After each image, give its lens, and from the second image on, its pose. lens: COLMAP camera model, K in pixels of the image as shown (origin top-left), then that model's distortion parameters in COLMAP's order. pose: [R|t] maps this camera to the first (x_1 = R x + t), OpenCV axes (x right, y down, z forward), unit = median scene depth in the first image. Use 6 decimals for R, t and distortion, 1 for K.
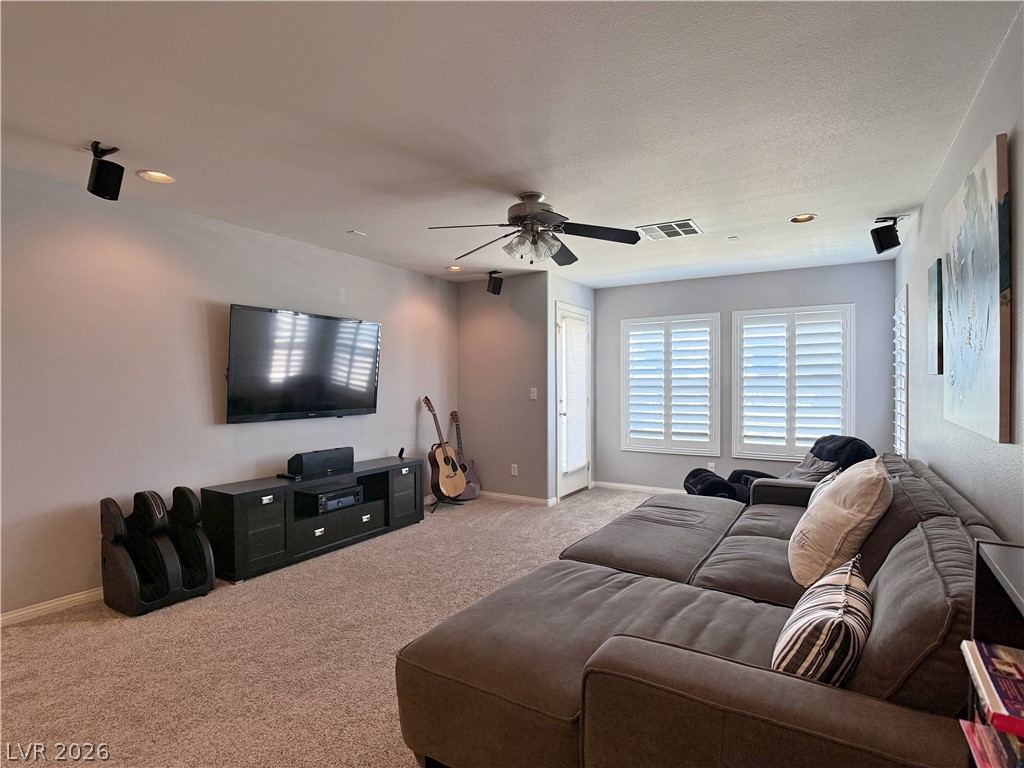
lens RADIAL K [[523.4, 0, 506.6], [0, 523.4, 383.2], [0, 0, 1]] dist [-0.023260, -0.001447]
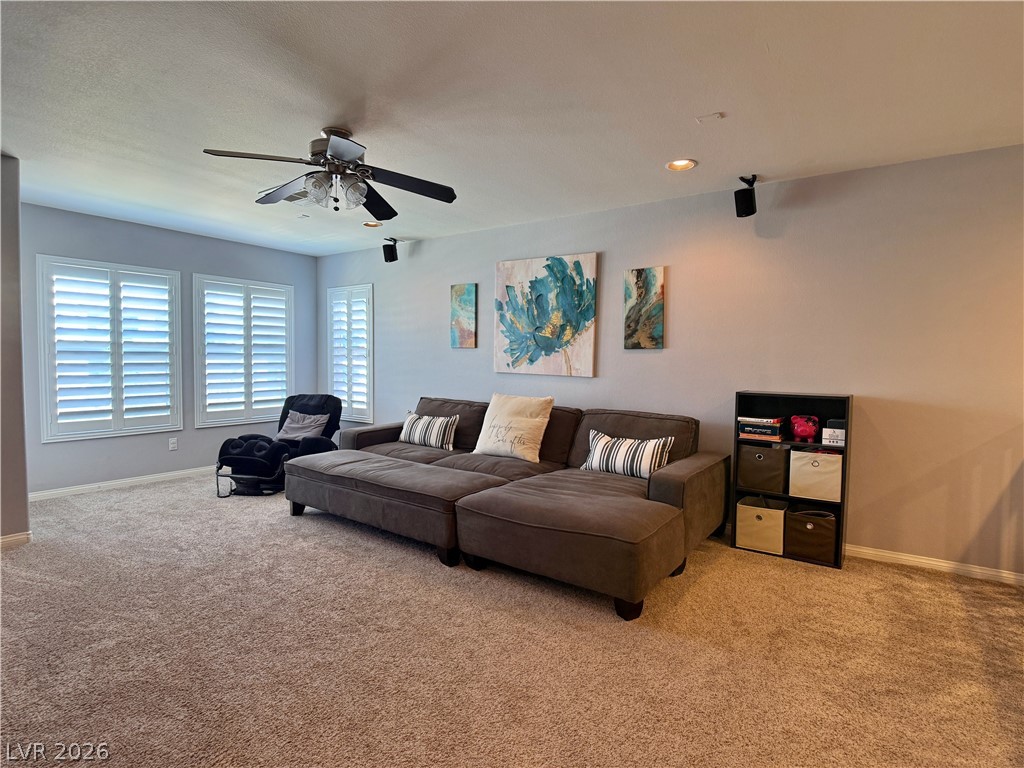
lens RADIAL K [[523.4, 0, 511.9], [0, 523.4, 381.3], [0, 0, 1]] dist [-0.023260, -0.001447]
pose [[0.037535, -0.037153, 0.998604, -0.490467], [-0.012327, 0.999215, 0.037639, 0.014454], [-0.999219, -0.013723, 0.037047, 0.398737]]
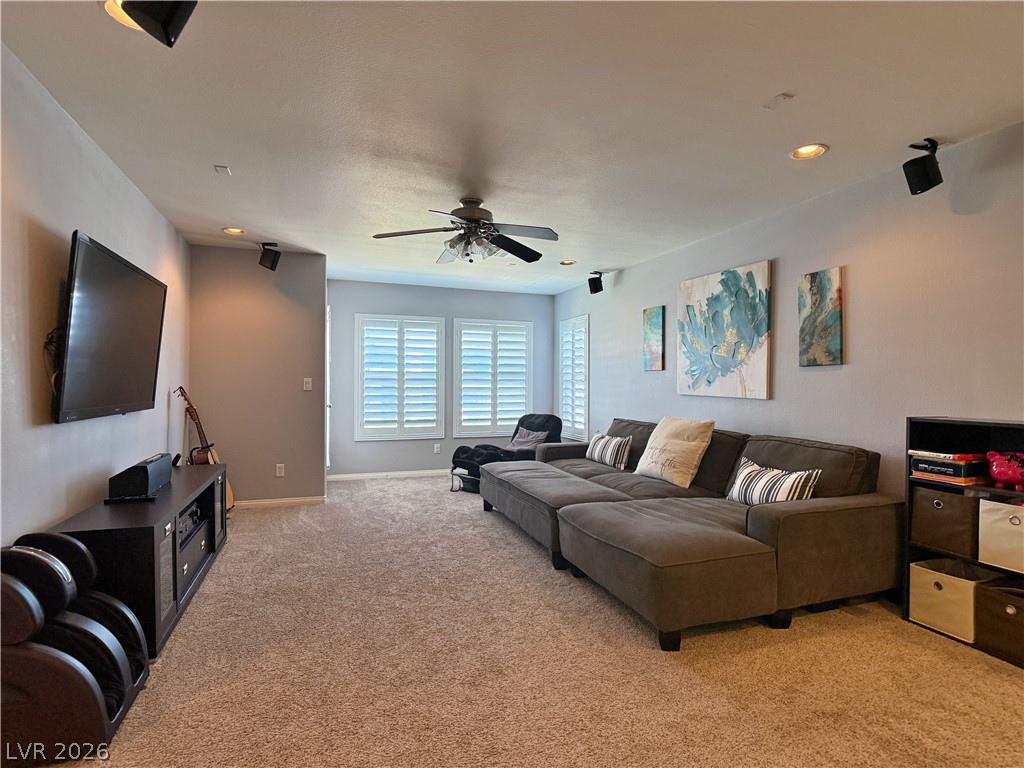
lens RADIAL K [[523.4, 0, 512.5], [0, 523.4, 382.4], [0, 0, 1]] dist [-0.023260, -0.001447]
pose [[0.605833, 0.009720, 0.795532, -0.461413], [-0.006502, 0.999952, -0.007265, 0.020986], [-0.795565, -0.000771, 0.605868, 0.154910]]
